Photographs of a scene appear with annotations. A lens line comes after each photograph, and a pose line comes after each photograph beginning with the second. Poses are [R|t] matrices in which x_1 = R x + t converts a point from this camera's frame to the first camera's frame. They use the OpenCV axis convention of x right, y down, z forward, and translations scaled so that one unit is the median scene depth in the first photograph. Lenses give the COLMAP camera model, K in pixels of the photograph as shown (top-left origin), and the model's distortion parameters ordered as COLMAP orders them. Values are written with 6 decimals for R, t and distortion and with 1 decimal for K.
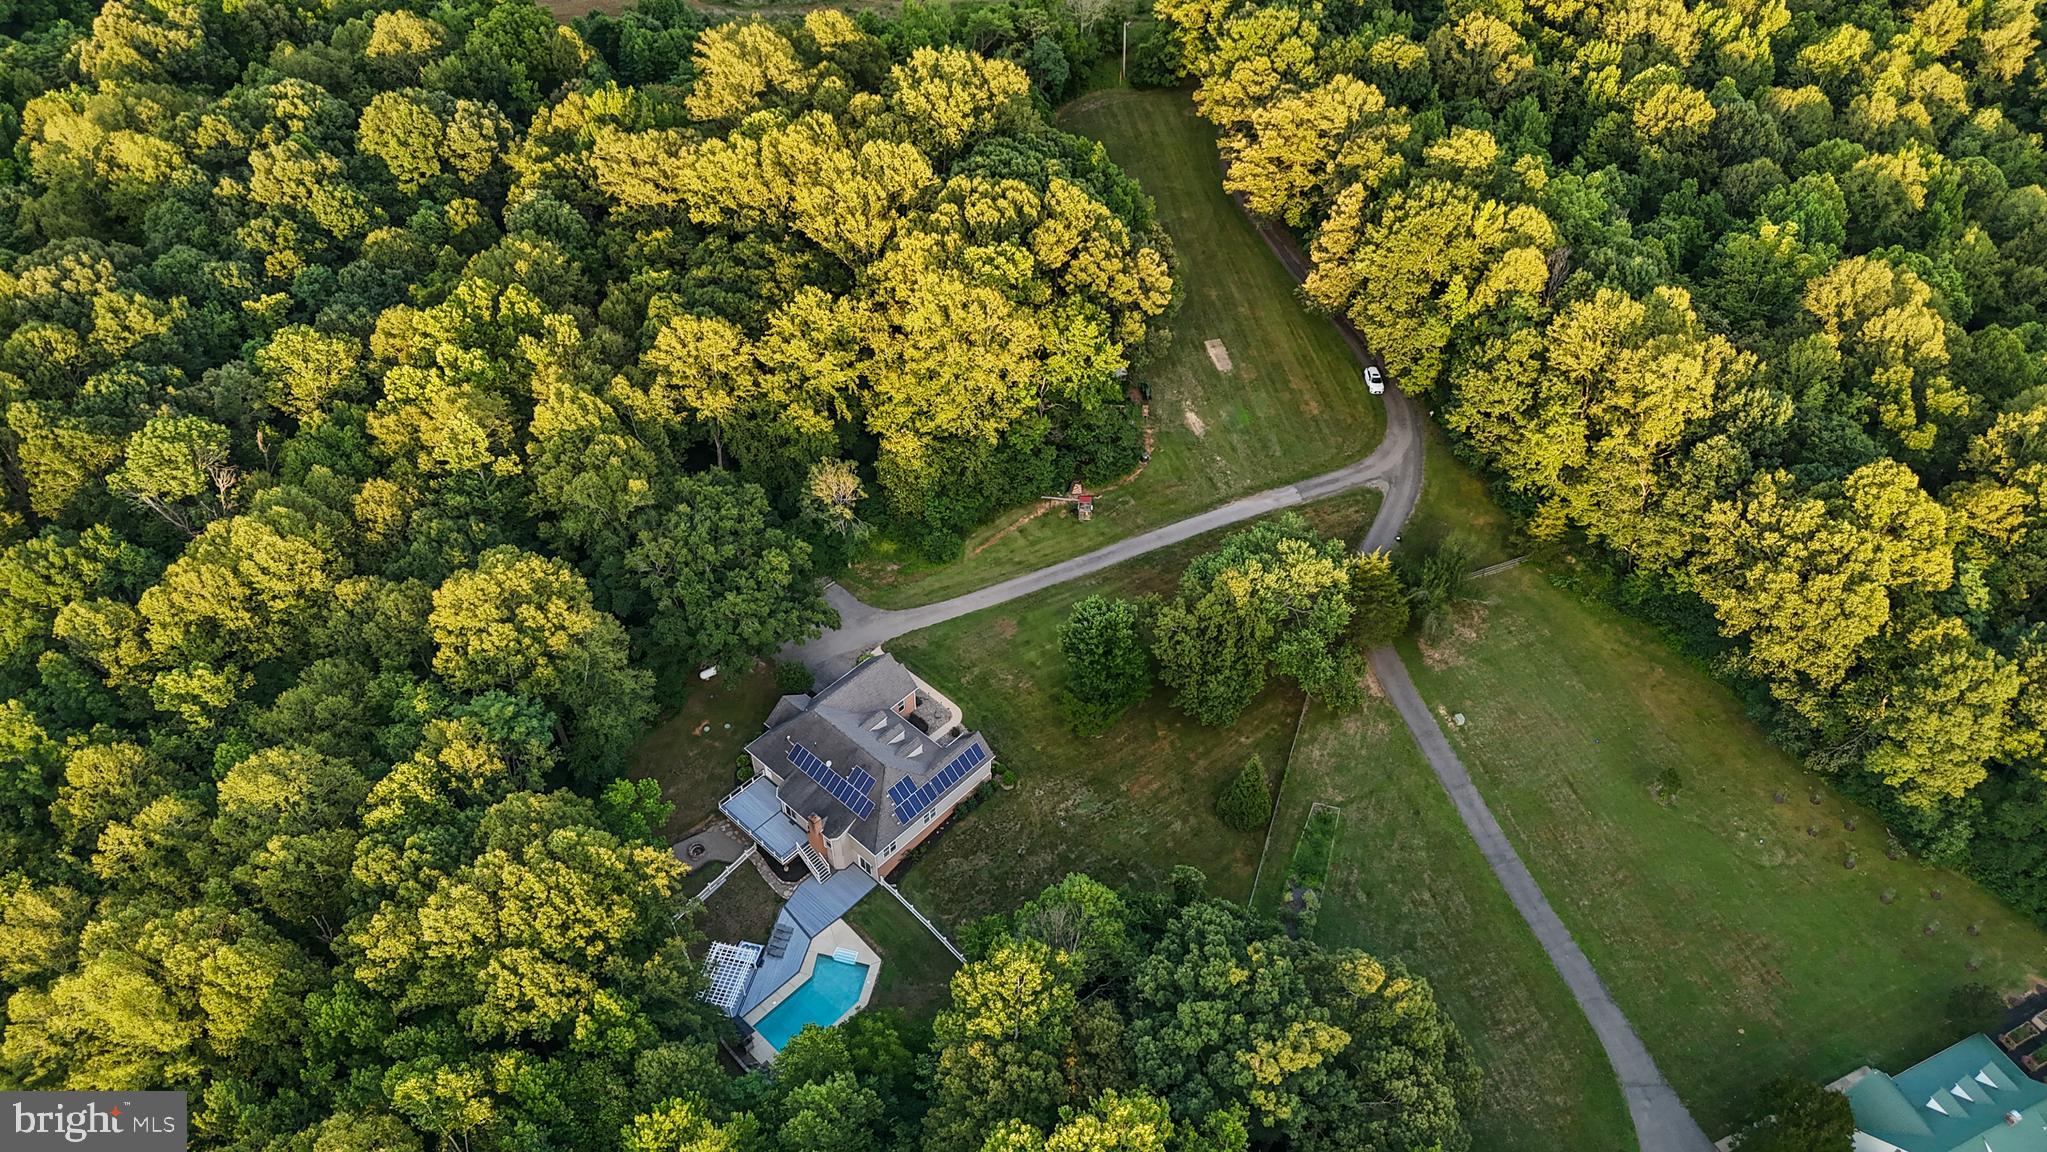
lens RADIAL K [[1501.1, 0, 1028.2], [0, 1501.1, 573.7], [0, 0, 1]] dist [0.086015, -0.087369]
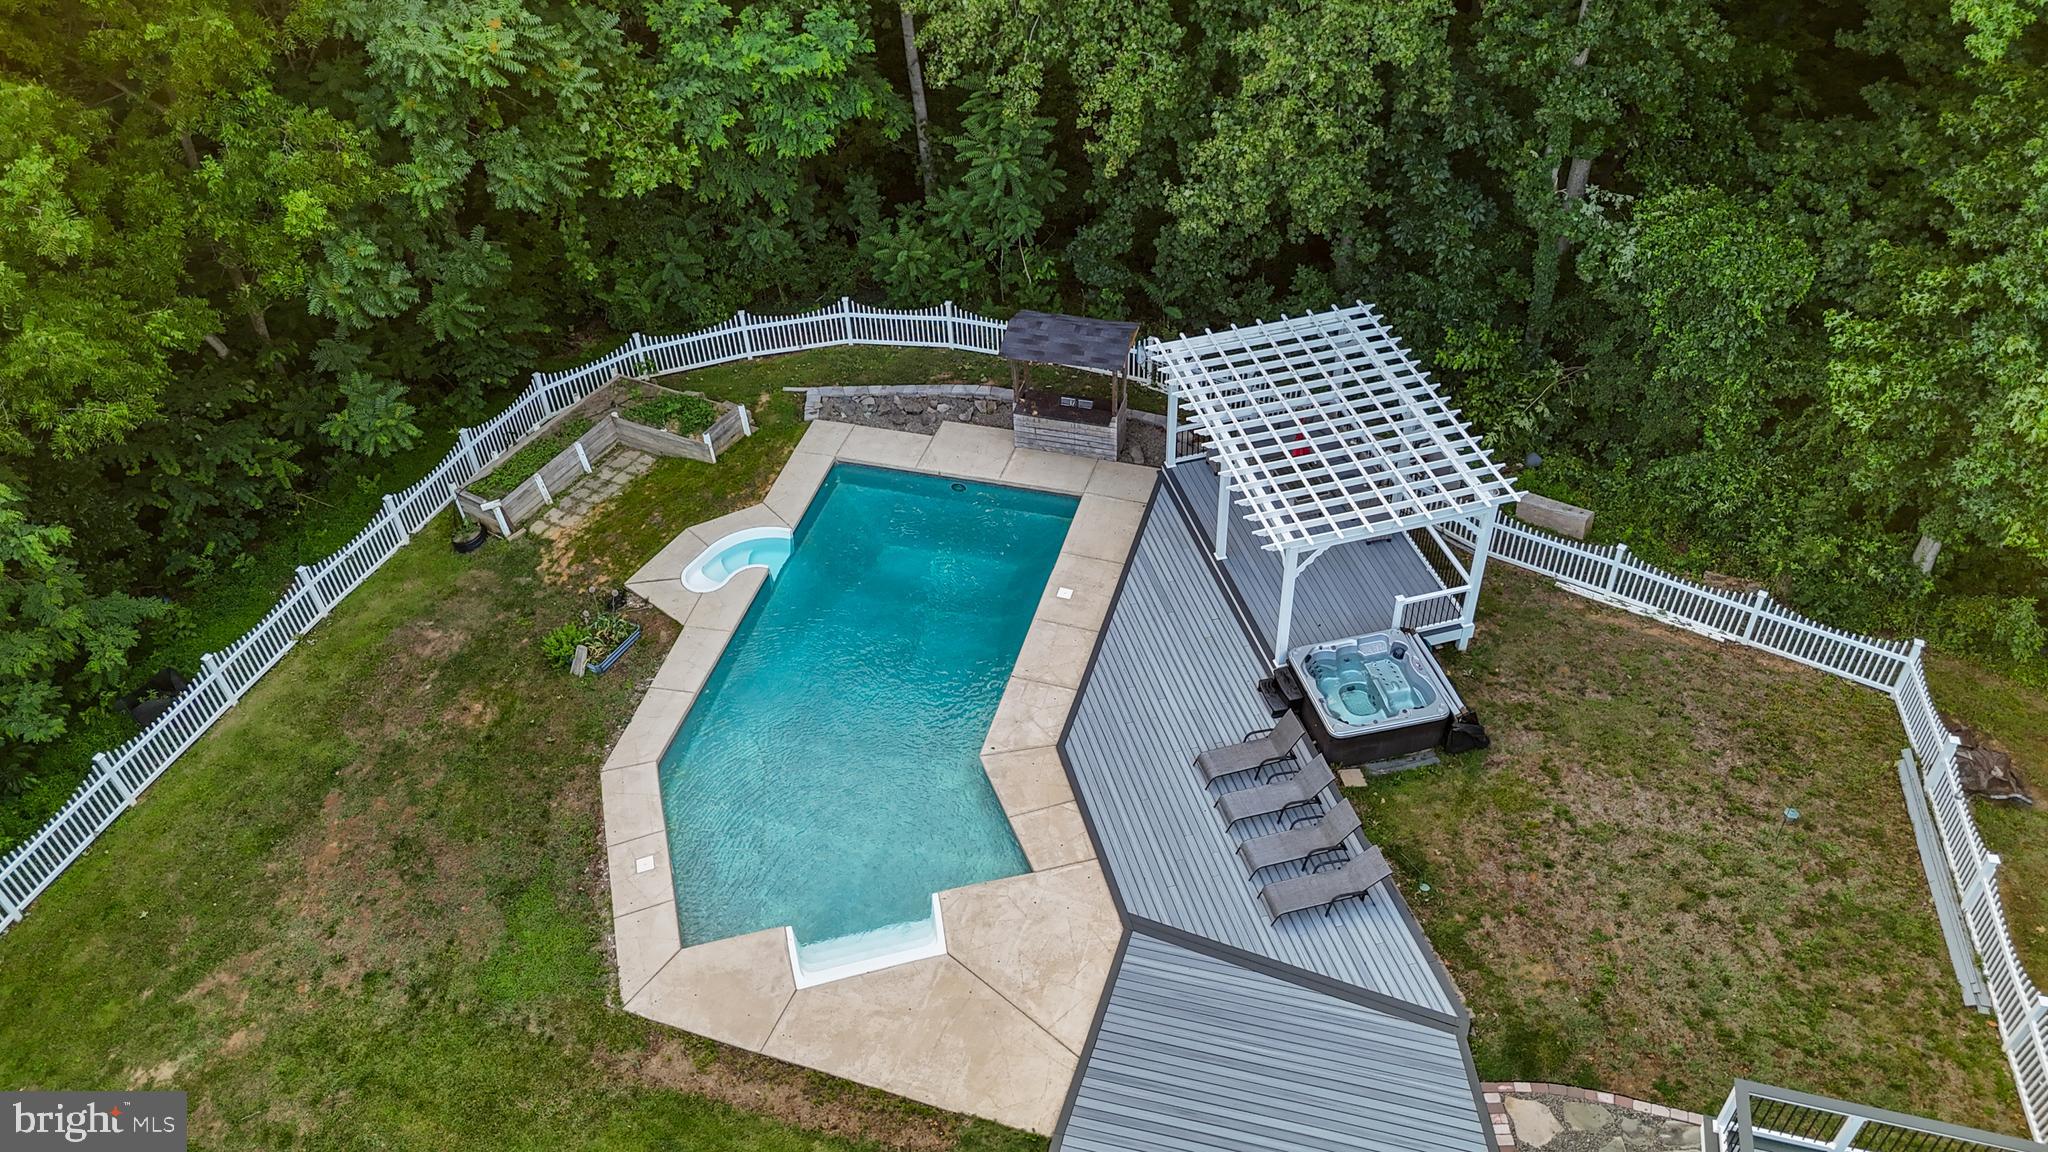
lens RADIAL K [[1506.3, 0, 1028.9], [0, 1506.3, 575.6], [0, 0, 1]] dist [0.067186, -0.056008]
pose [[-0.880795, 0.345596, -0.323673, -0.084498], [-0.297598, 0.127639, 0.946120, 0.083474], [0.368289, 0.929662, -0.009575, 0.835976]]
